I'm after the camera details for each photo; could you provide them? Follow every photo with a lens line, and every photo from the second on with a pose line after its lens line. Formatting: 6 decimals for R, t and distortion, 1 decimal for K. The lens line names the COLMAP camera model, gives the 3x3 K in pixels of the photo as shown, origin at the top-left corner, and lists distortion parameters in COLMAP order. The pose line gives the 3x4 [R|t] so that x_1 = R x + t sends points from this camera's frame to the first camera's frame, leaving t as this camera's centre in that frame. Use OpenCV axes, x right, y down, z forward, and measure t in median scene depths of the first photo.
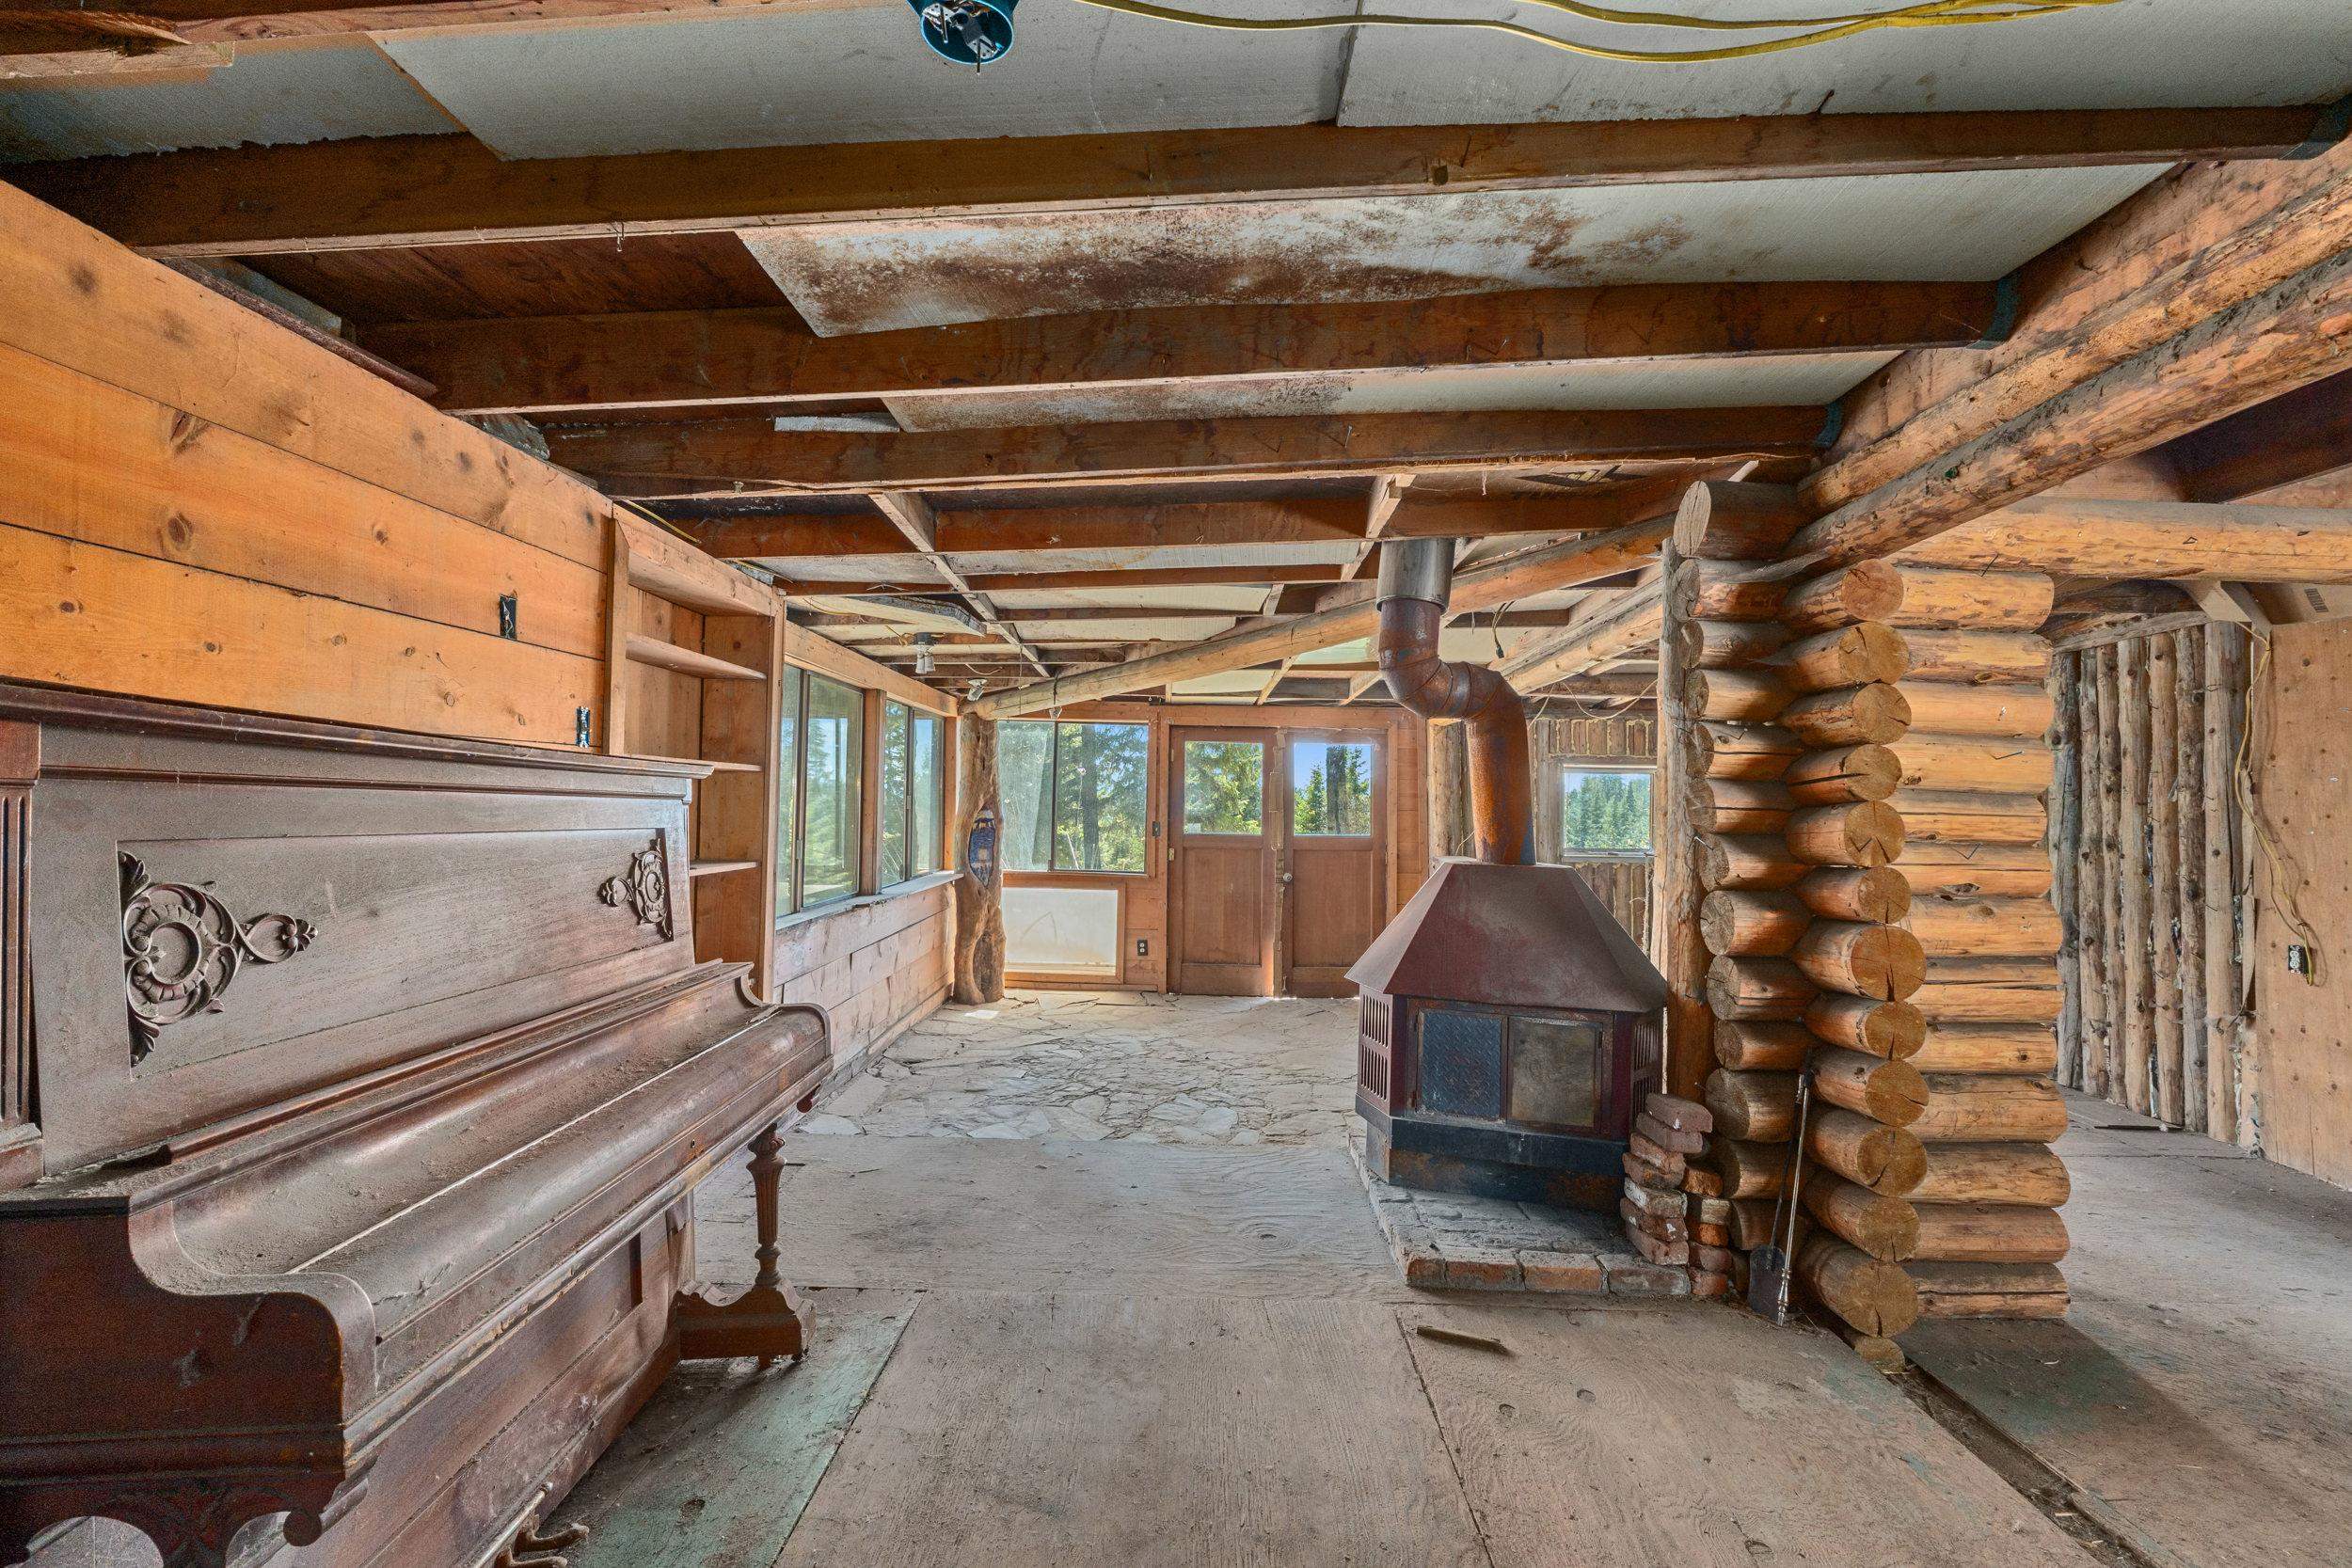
lens RADIAL K [[1003.7, 0, 1172.1], [0, 1003.7, 780.5], [0, 0, 1]] dist [-0.001076, -0.000211]
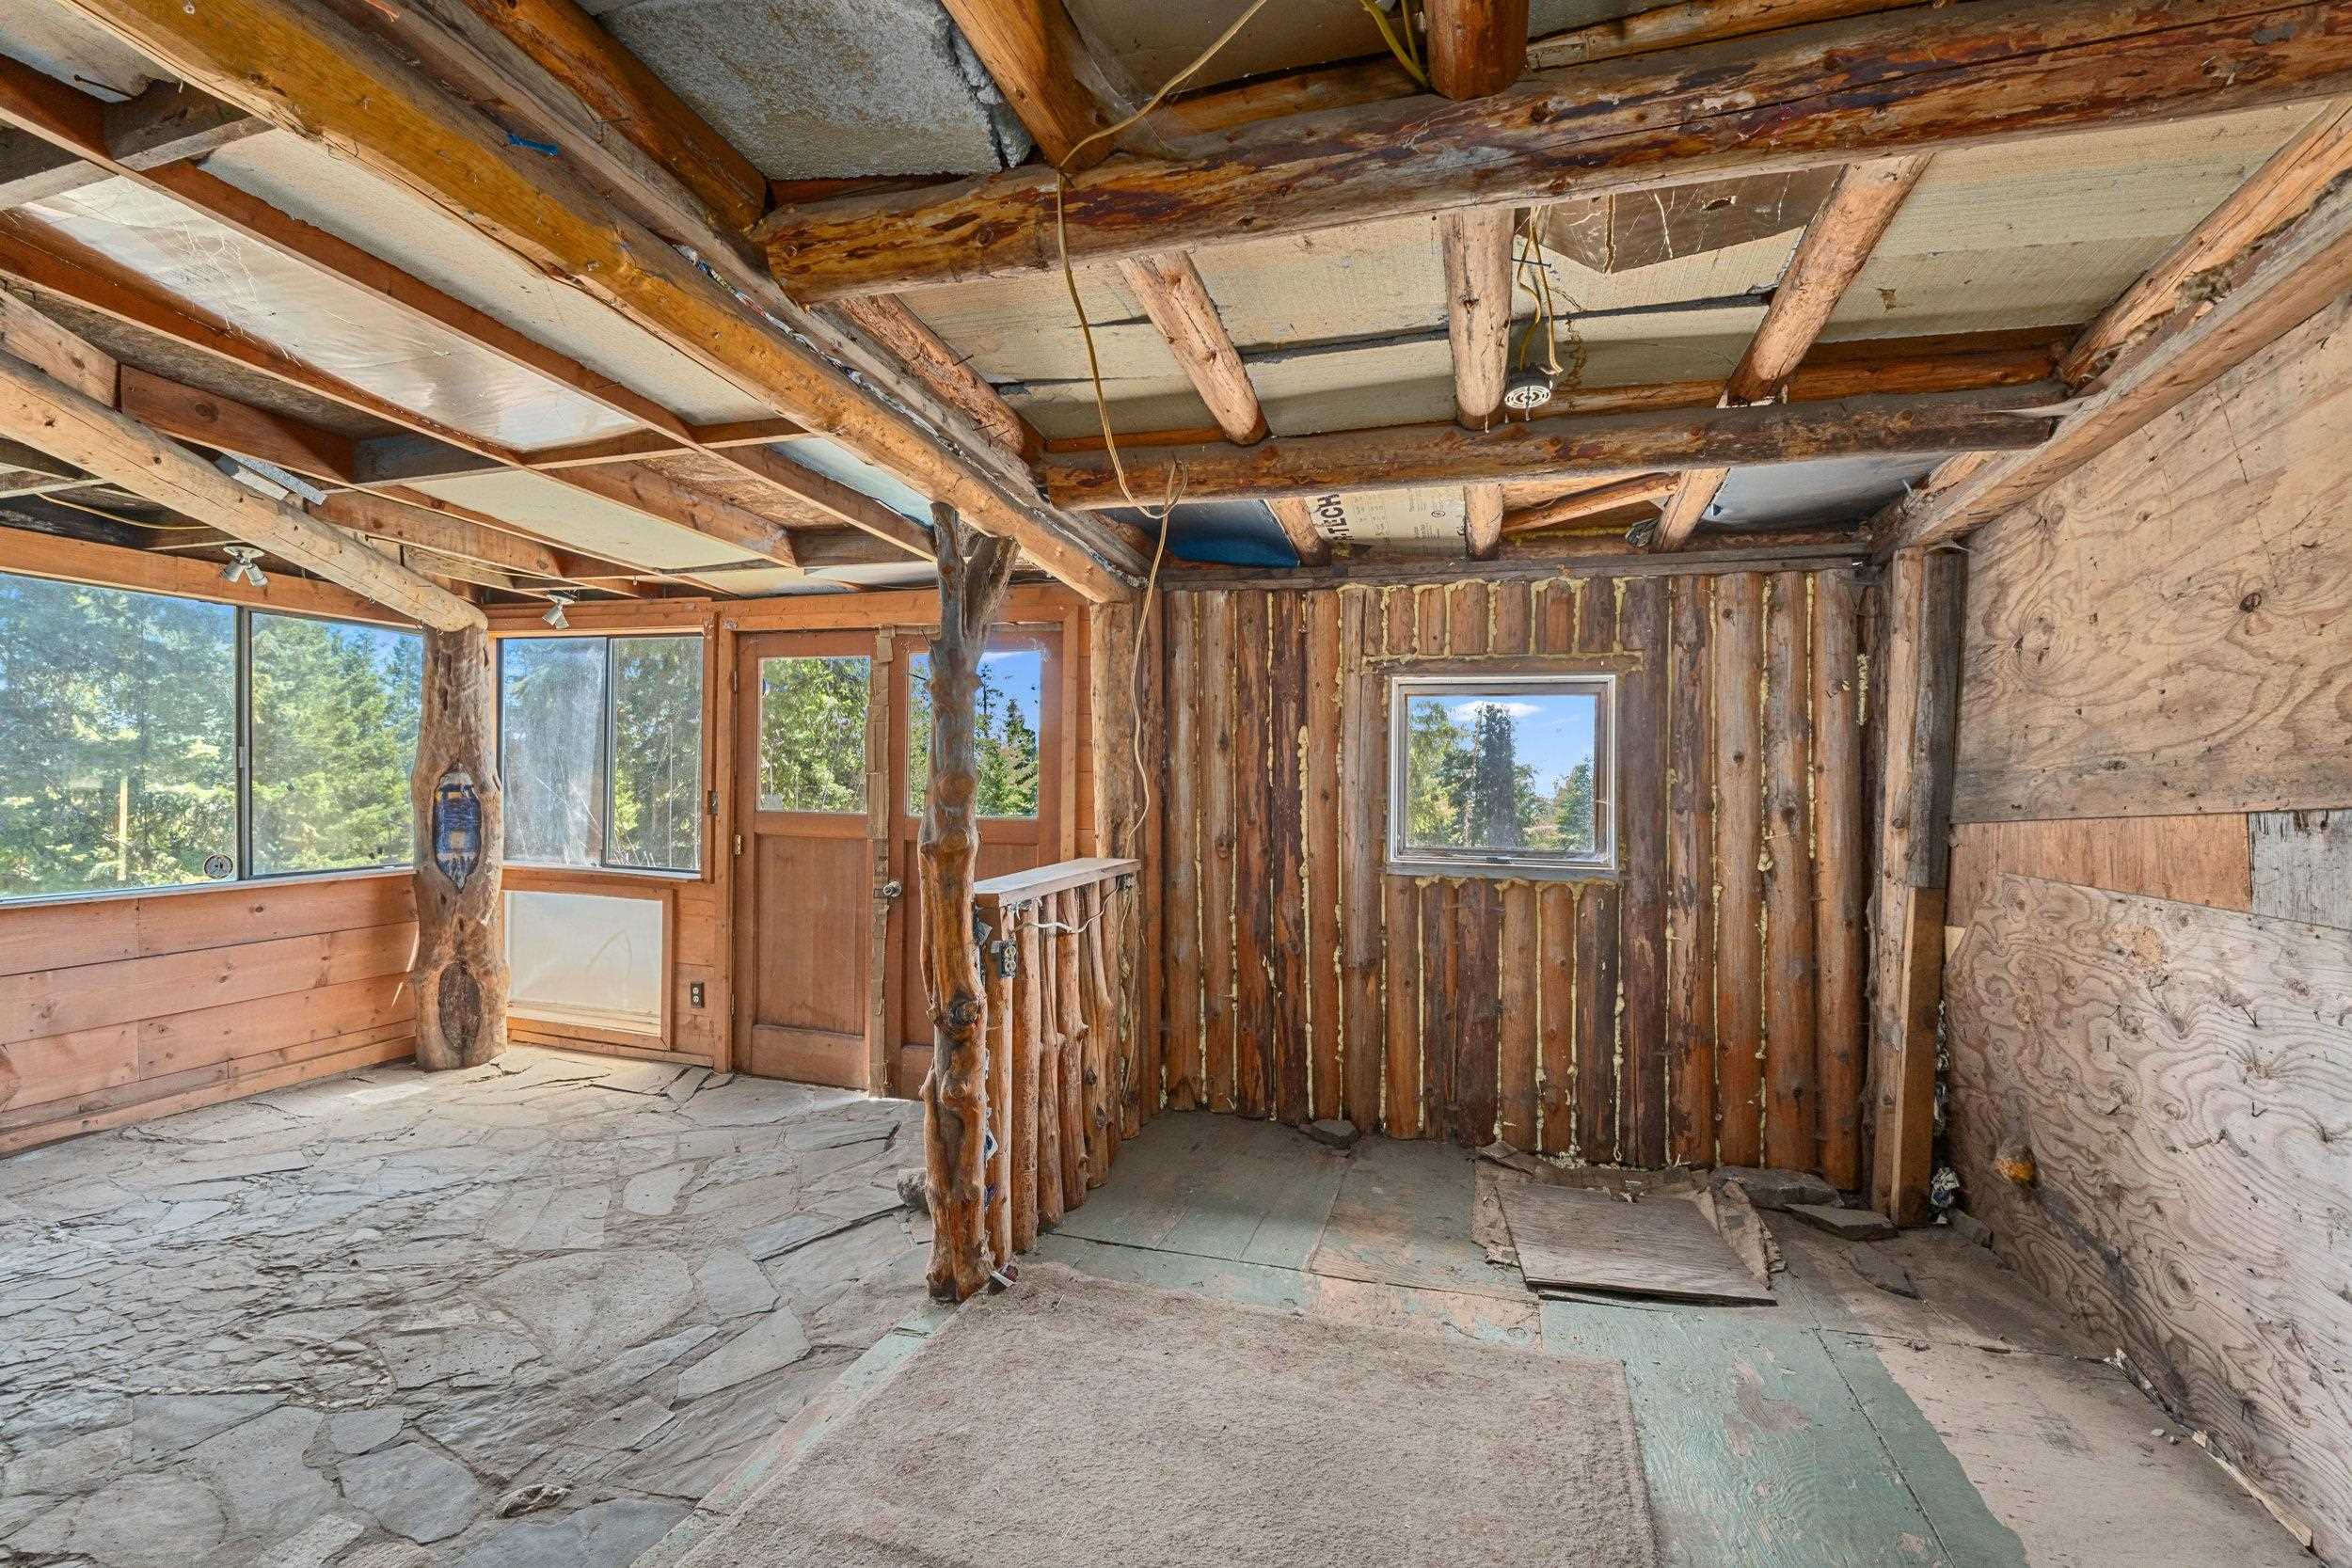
lens RADIAL K [[1003.7, 0, 1172.8], [0, 1003.7, 799.9], [0, 0, 1]] dist [-0.001076, -0.000211]
pose [[0.961125, 0.004103, -0.276083, 0.422447], [0.001401, 0.999804, 0.019736, 0.034616], [0.276110, -0.019356, 0.960931, 0.491940]]
